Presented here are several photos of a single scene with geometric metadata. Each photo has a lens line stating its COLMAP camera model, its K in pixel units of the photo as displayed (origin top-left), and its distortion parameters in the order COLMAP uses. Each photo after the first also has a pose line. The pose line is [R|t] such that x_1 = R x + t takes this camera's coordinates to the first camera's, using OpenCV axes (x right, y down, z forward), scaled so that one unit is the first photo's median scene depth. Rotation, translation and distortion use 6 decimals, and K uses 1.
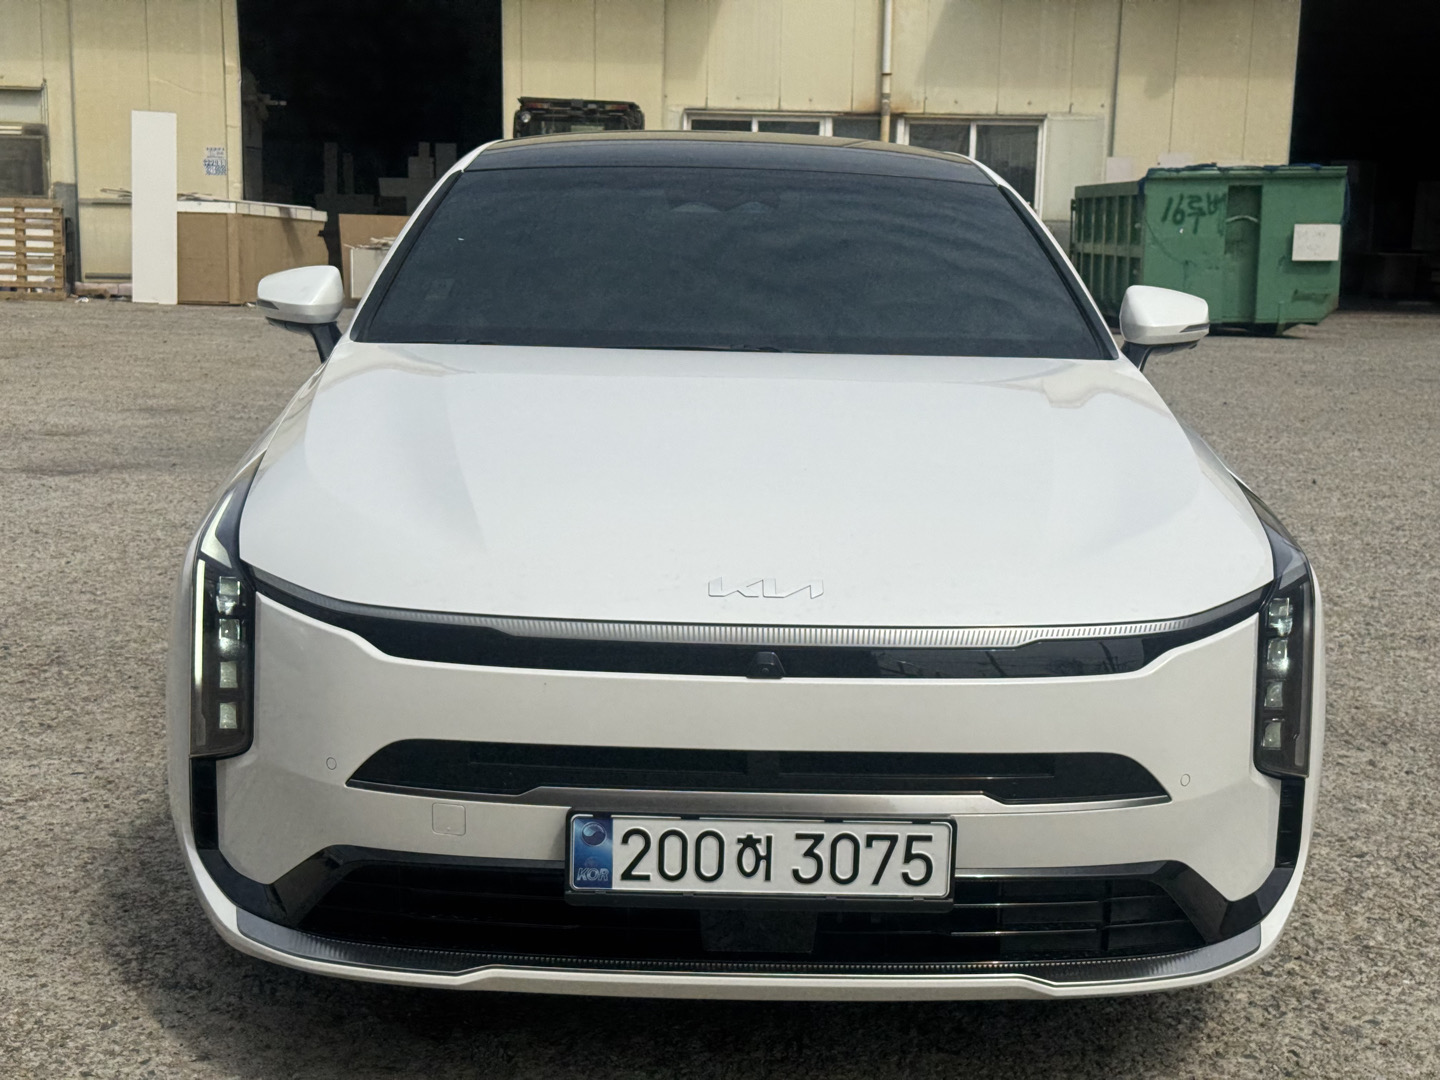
lens RADIAL K [[1999.2, 0, 728.1], [0, 1999.2, 534.8], [0, 0, 1]] dist [0.109442, 0.000000]
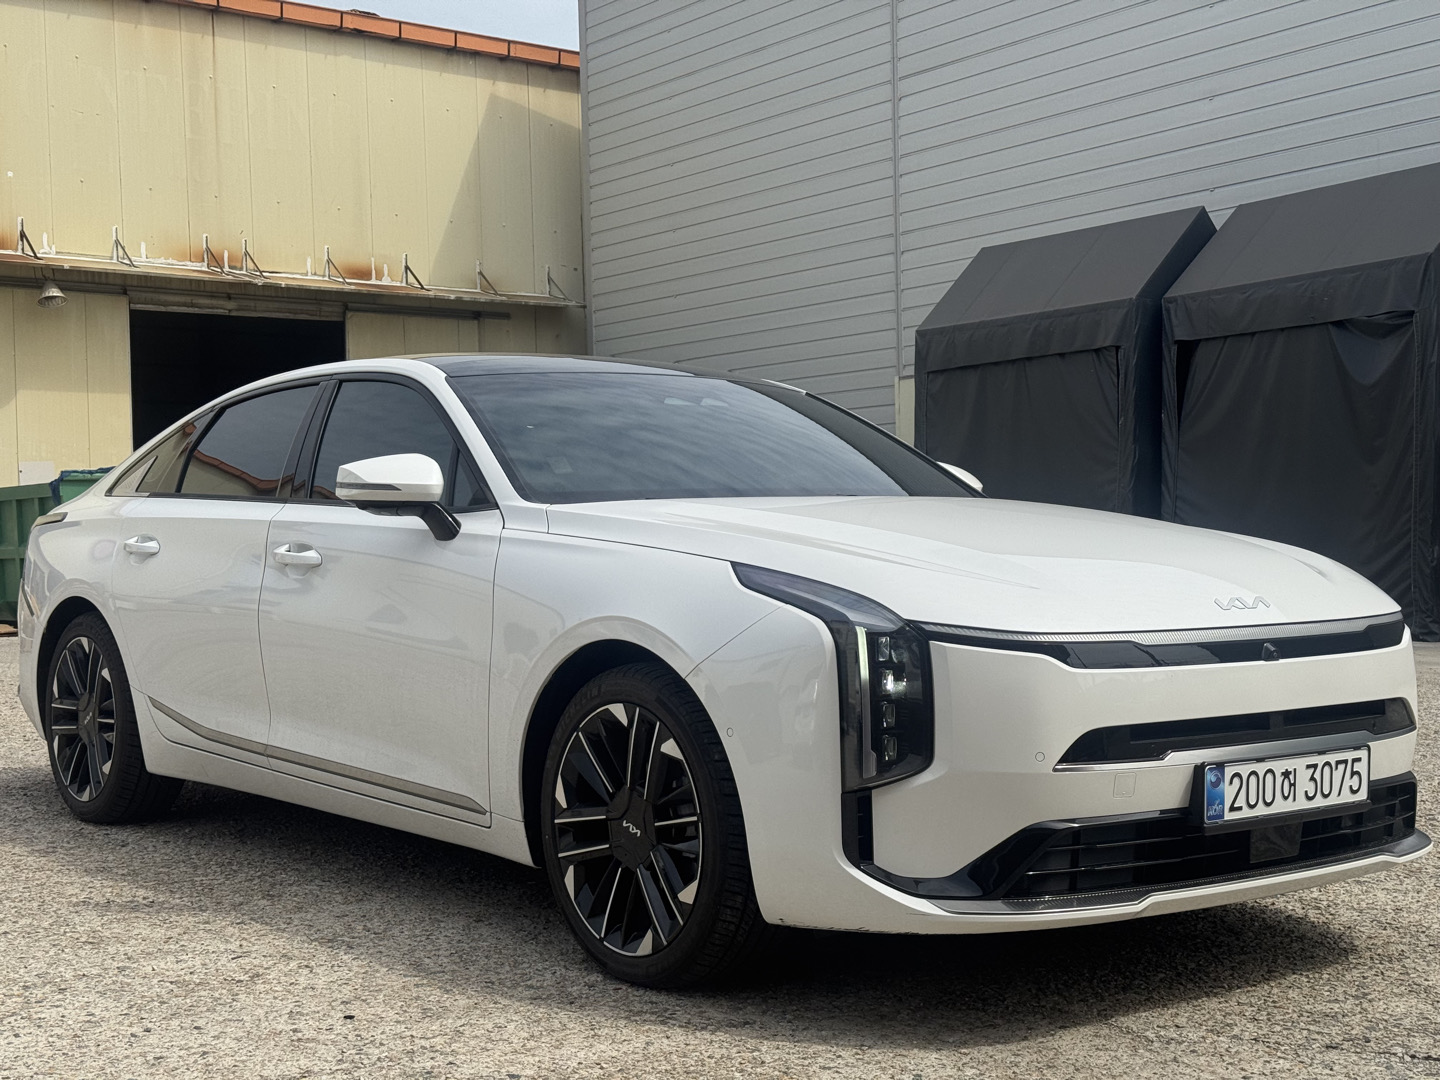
lens RADIAL K [[1999.2, 0, 718.7], [0, 1999.2, 543.5], [0, 0, 1]] dist [0.109442, 0.000000]
pose [[0.799410, -0.043321, 0.599221, -1.168494], [0.136060, 0.984537, -0.110337, 0.094733], [-0.585176, 0.169735, 0.792944, 0.063864]]
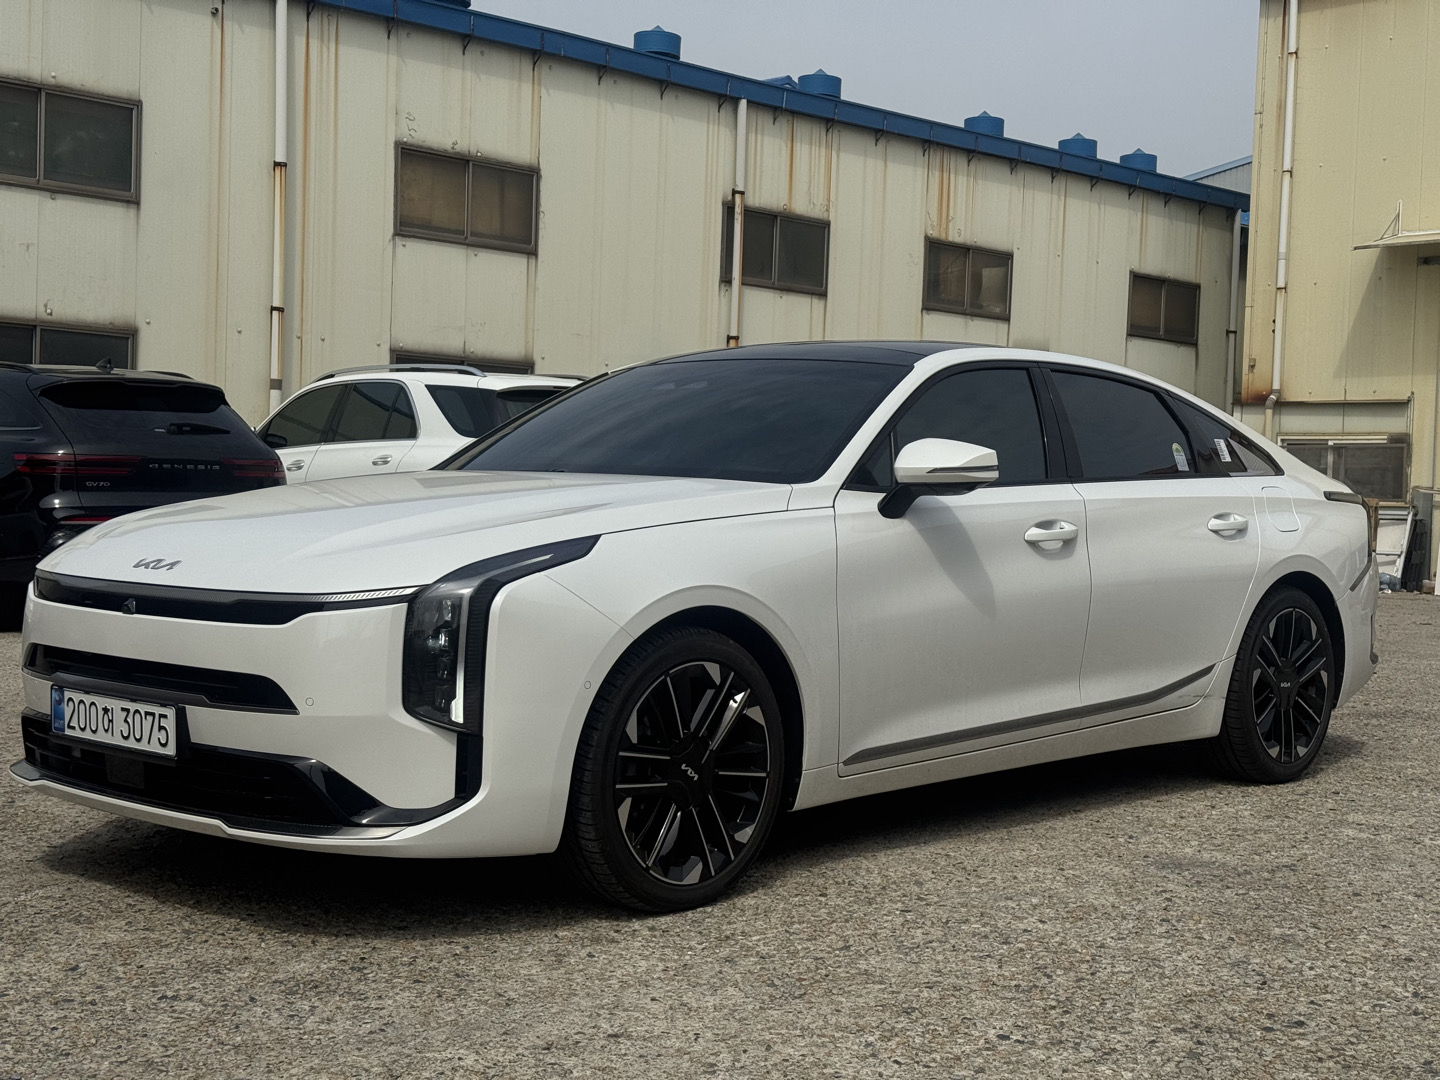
lens RADIAL K [[1999.2, 0, 717.2], [0, 1999.2, 540.9], [0, 0, 1]] dist [0.109442, 0.000000]
pose [[0.708887, 0.010357, -0.705246, 1.543719], [-0.122764, 0.986442, -0.108911, 0.134492], [0.694556, 0.163785, 0.700548, 0.155160]]
